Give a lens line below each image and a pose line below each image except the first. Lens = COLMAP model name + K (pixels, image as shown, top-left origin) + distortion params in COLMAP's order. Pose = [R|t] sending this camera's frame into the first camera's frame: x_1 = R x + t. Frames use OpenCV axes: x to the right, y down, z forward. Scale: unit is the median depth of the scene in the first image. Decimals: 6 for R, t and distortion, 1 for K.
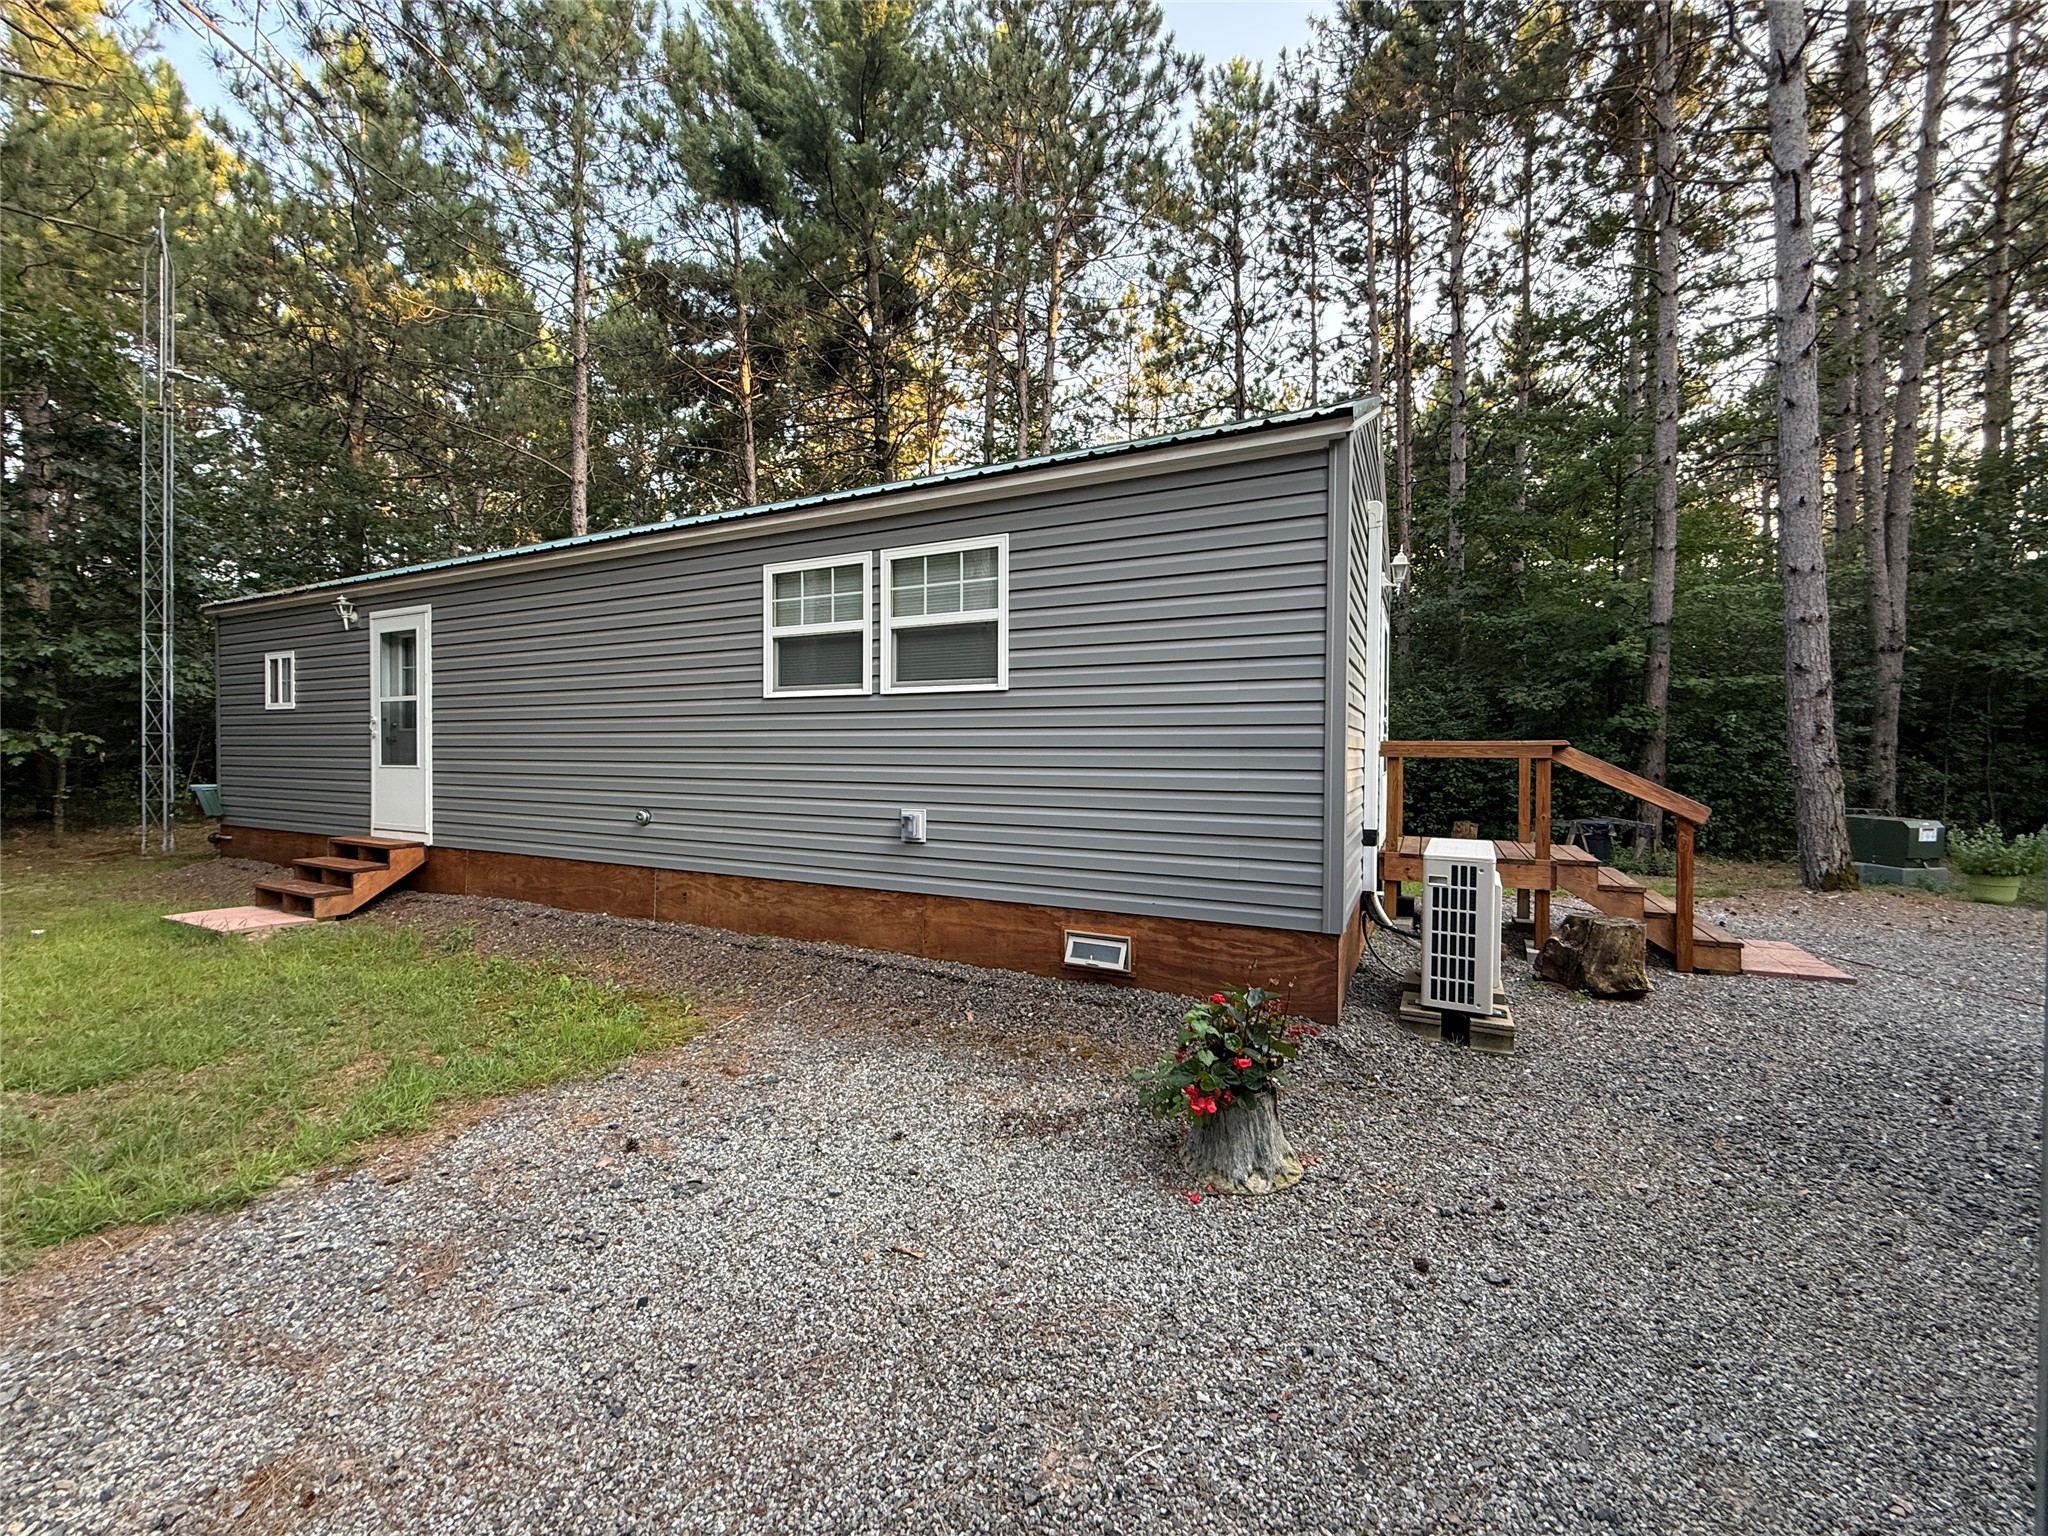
lens RADIAL K [[809.7, 0, 1024.3], [0, 809.7, 759.7], [0, 0, 1]] dist [-0.002548, -0.000077]
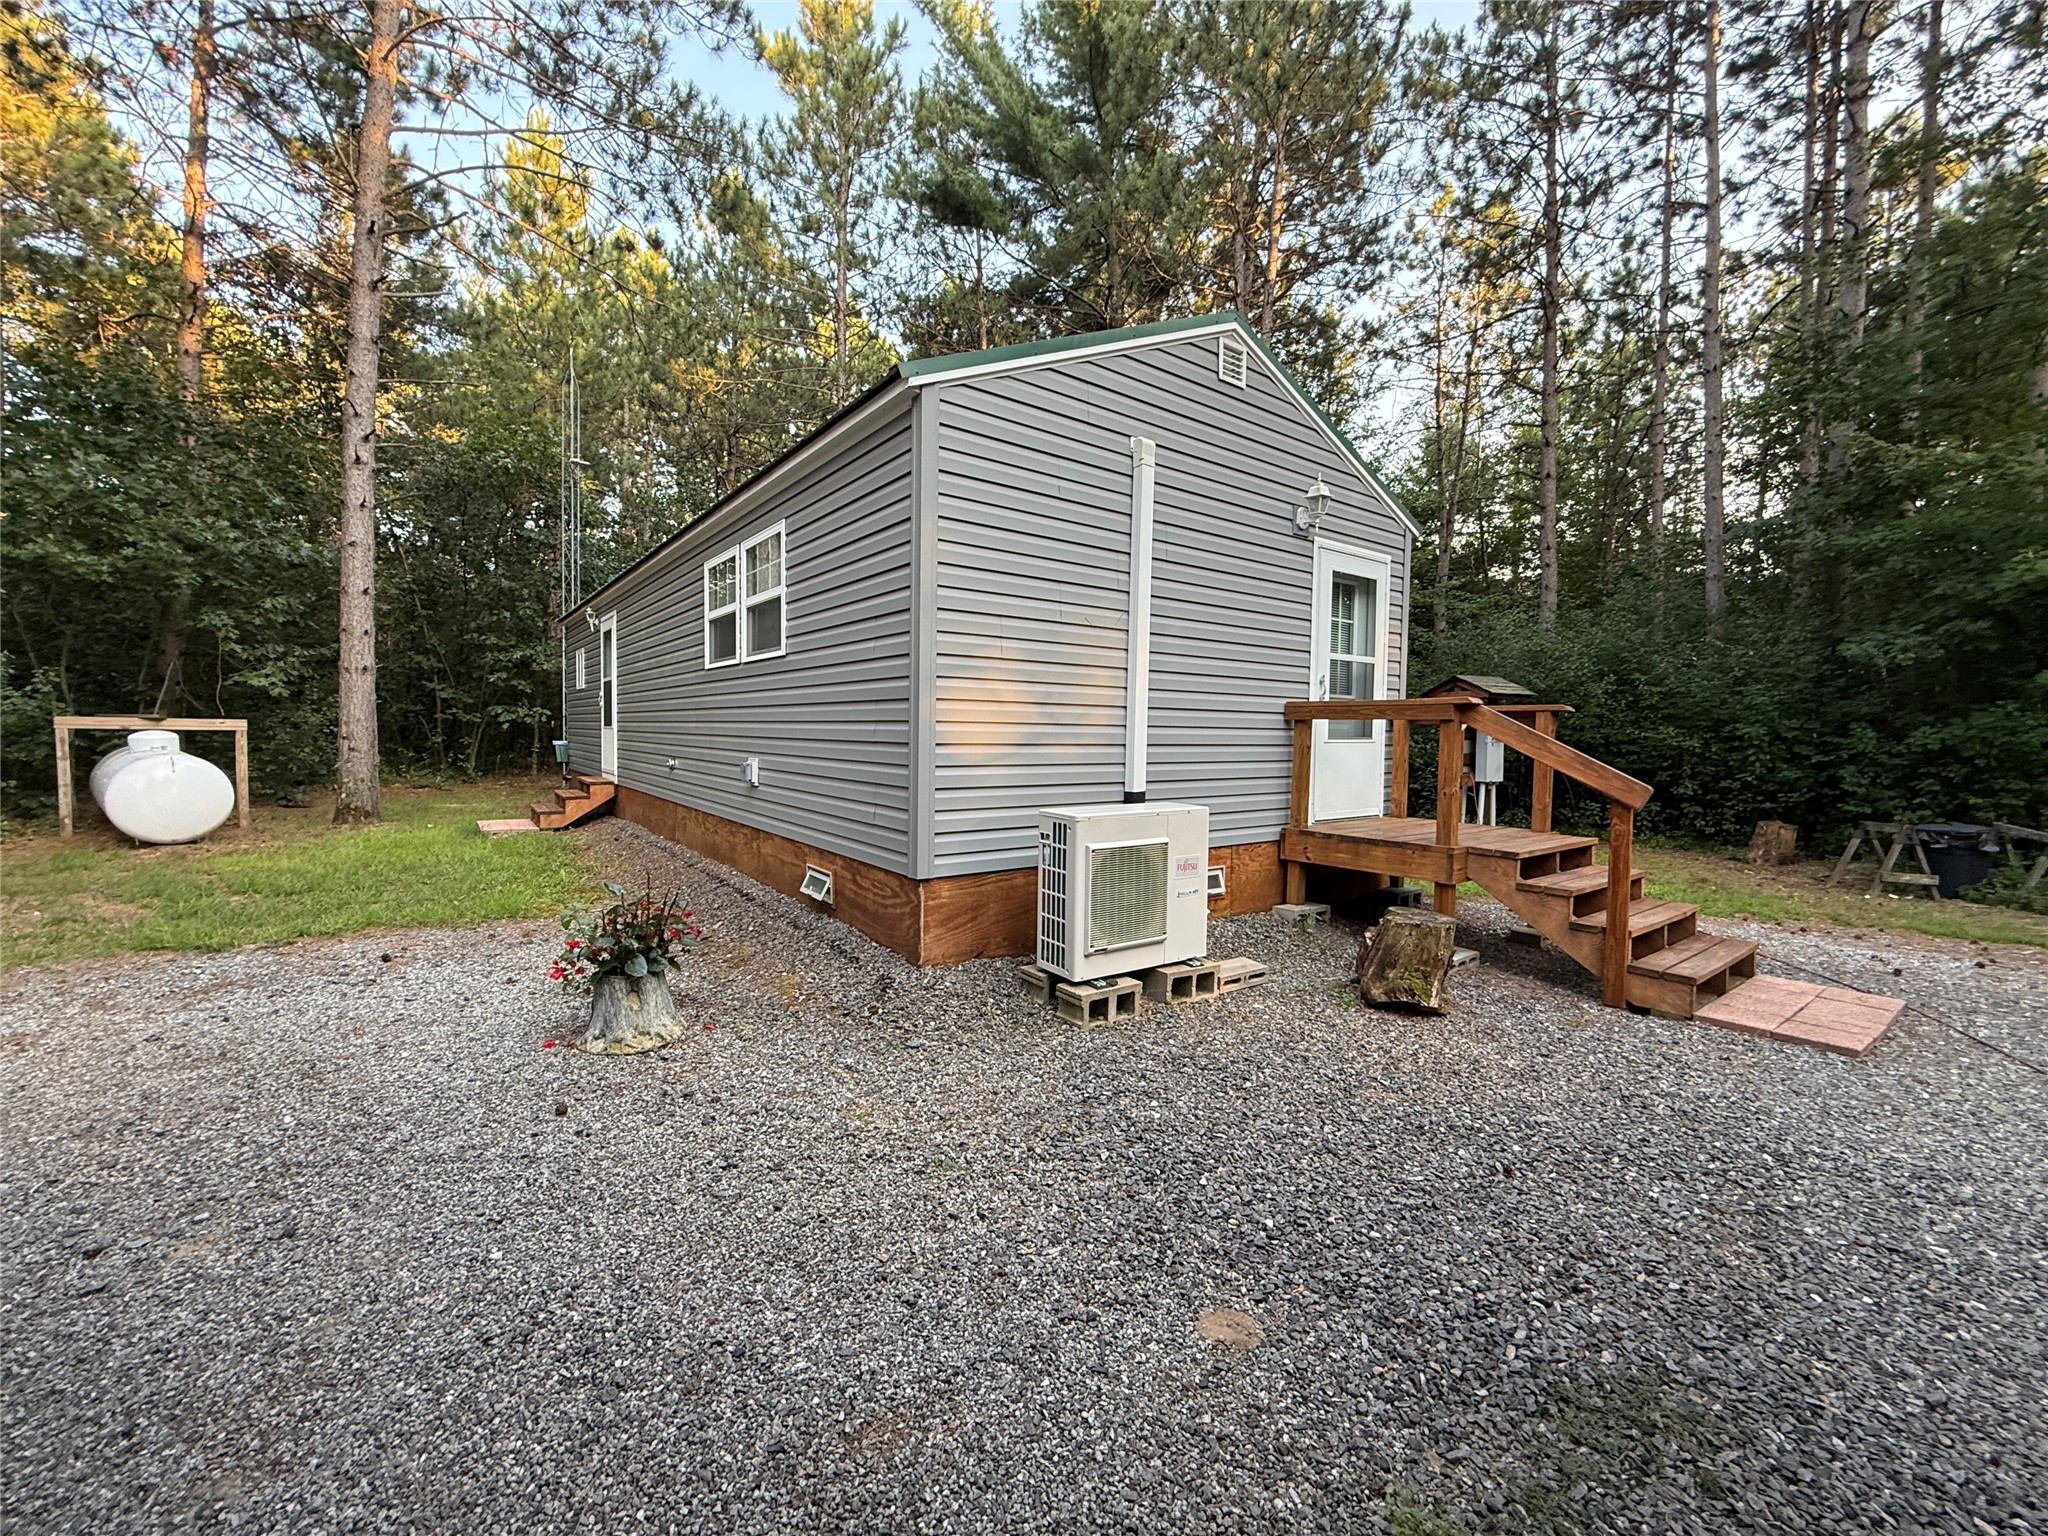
lens RADIAL K [[809.7, 0, 1023.4], [0, 809.7, 764.6], [0, 0, 1]] dist [-0.002548, -0.000077]
pose [[0.891993, 0.026635, -0.451264, 0.690926], [-0.013317, 0.999378, 0.032663, 0.023965], [0.451853, -0.023126, 0.891793, 0.101324]]
